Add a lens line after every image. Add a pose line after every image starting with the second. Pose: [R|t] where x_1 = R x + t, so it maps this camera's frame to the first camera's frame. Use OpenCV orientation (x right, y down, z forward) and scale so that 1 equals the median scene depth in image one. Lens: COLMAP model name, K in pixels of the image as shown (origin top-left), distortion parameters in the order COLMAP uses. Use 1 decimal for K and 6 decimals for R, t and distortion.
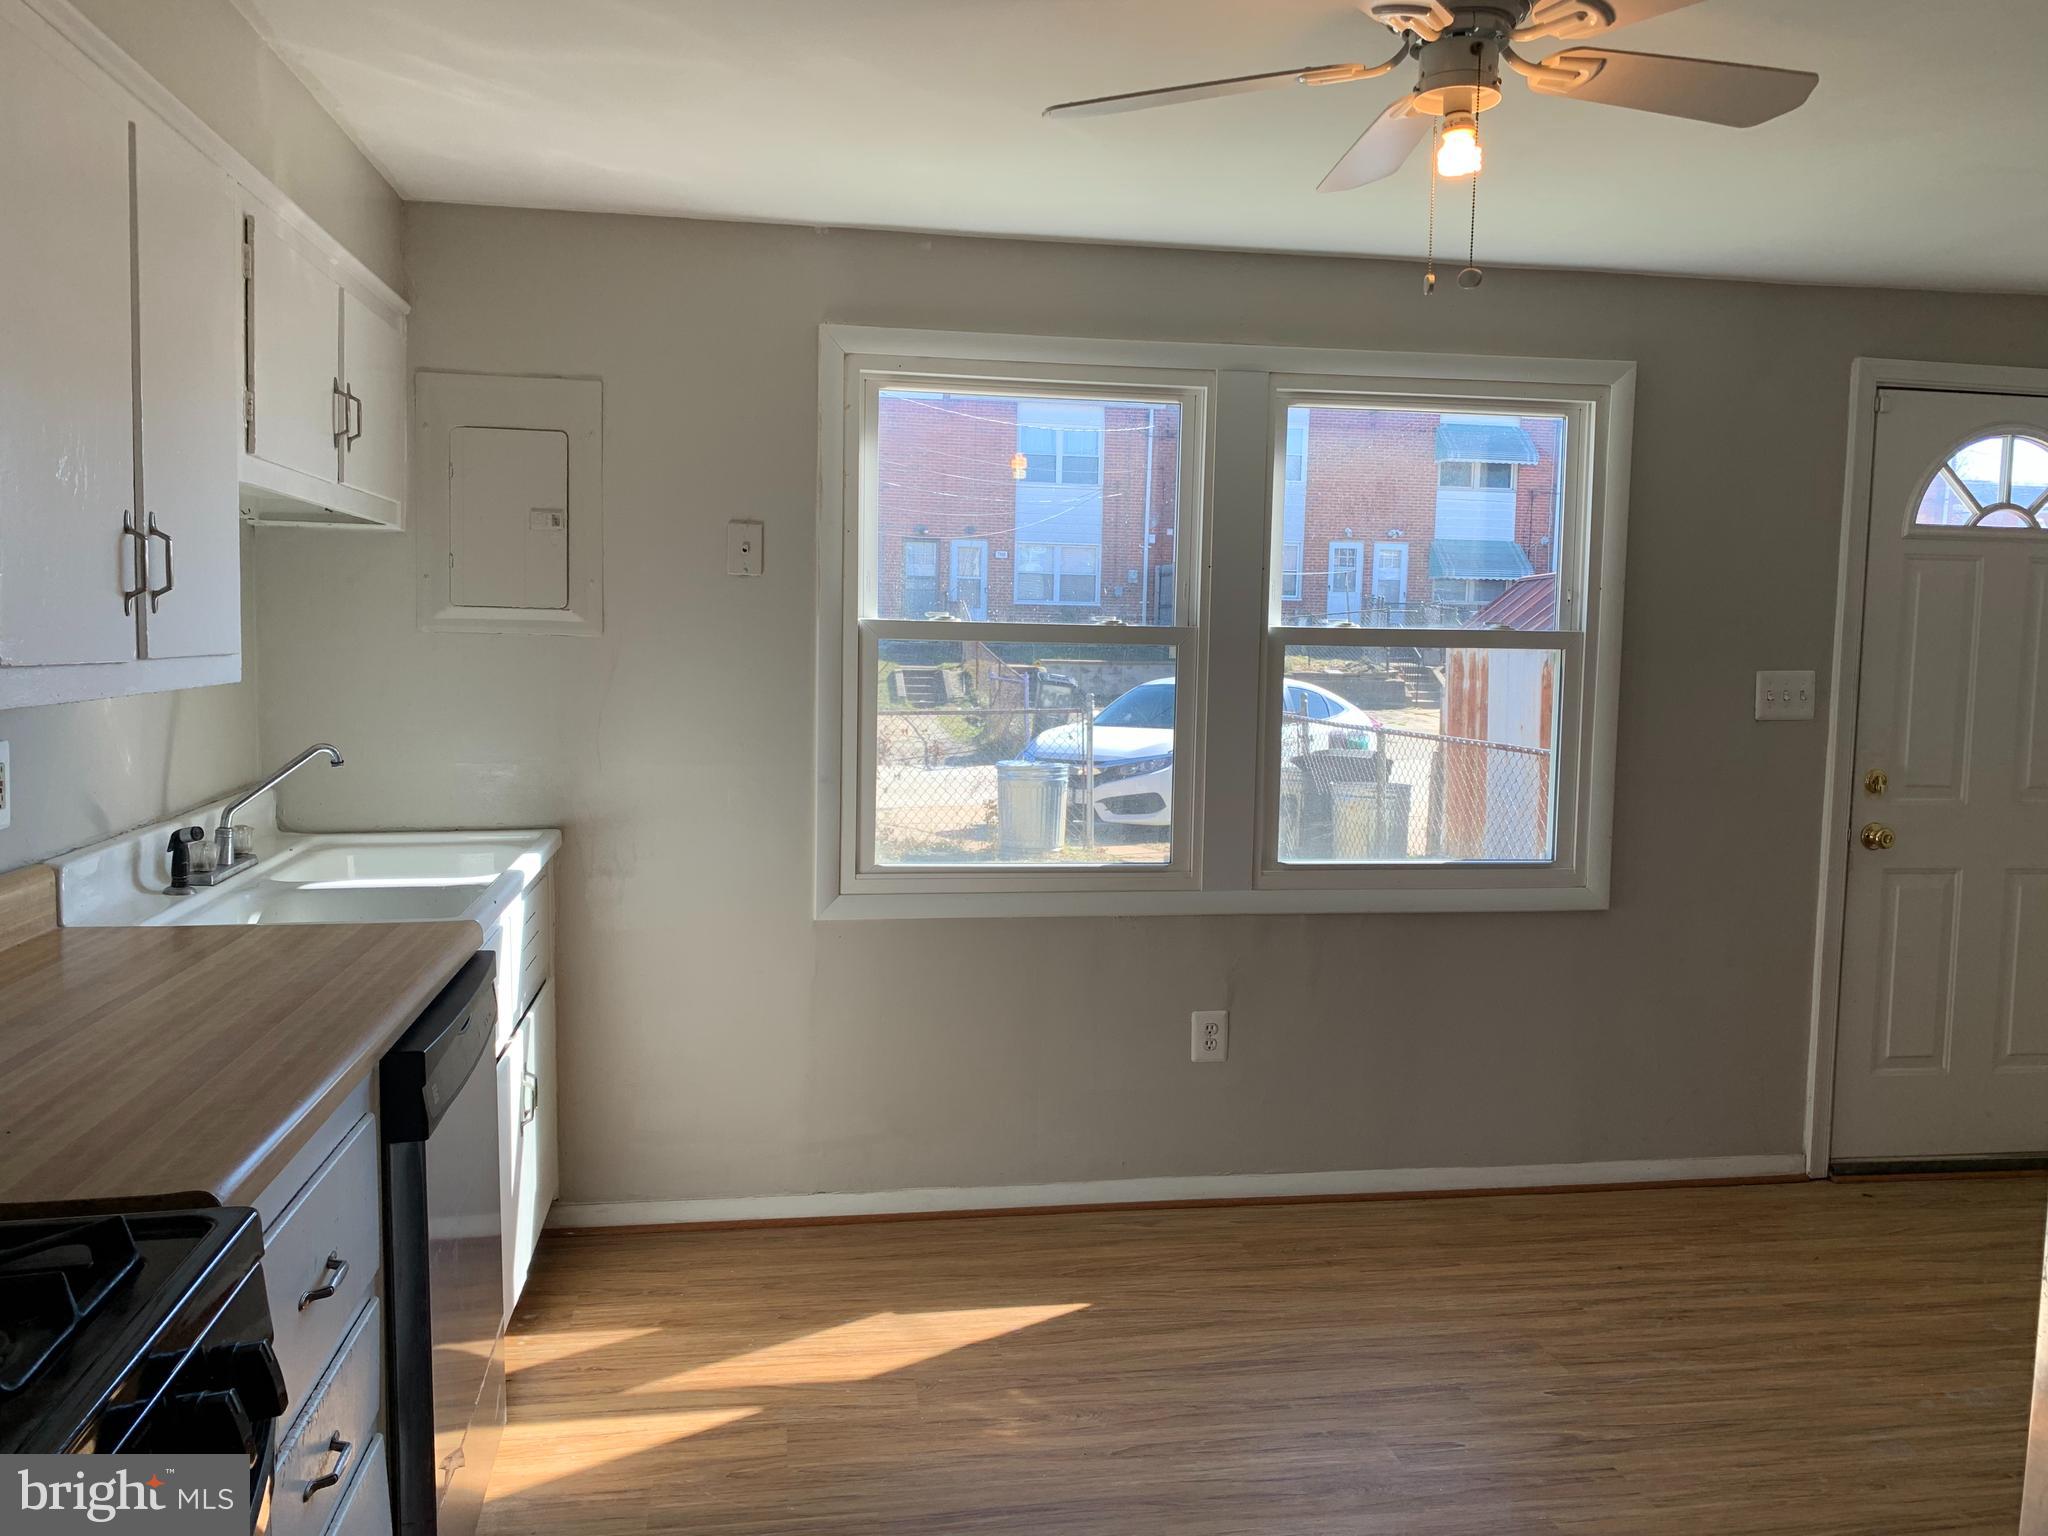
lens RADIAL K [[1577.5, 0, 1014.1], [0, 1577.5, 748.1], [0, 0, 1]] dist [0.023056, -0.020824]
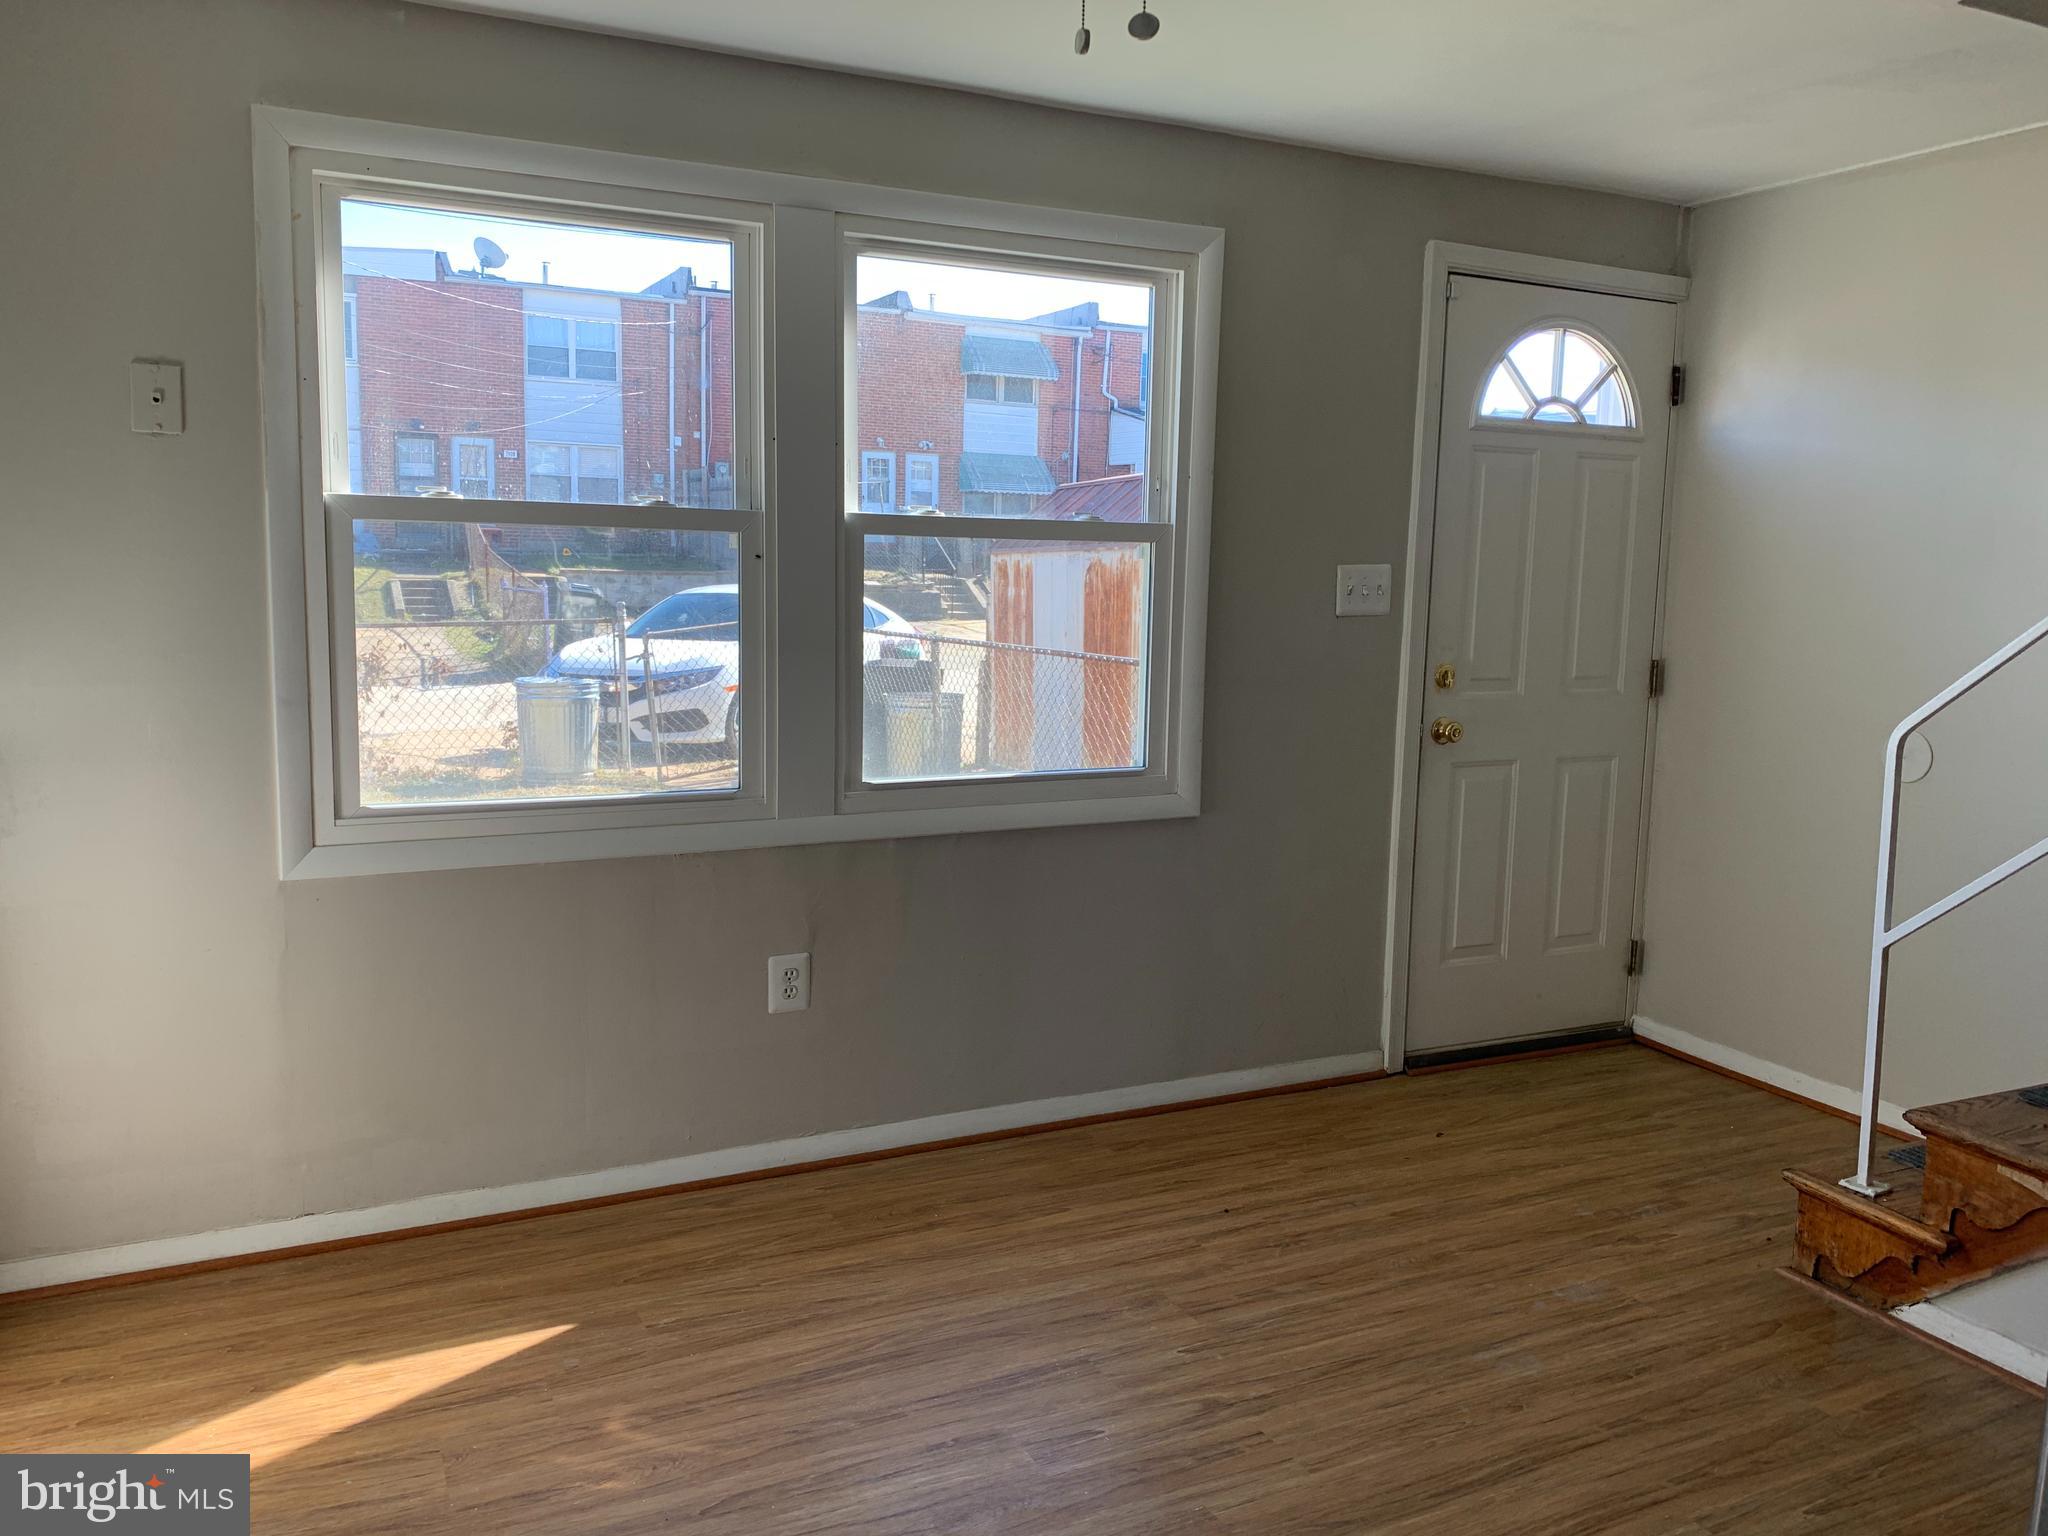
lens RADIAL K [[1577.5, 0, 1031.5], [0, 1577.5, 753.2], [0, 0, 1]] dist [0.023056, -0.020824]
pose [[0.953442, -0.035289, 0.299504, -0.004530], [0.018137, 0.998042, 0.059859, 0.005836], [-0.301030, -0.051640, 0.952215, 0.137243]]
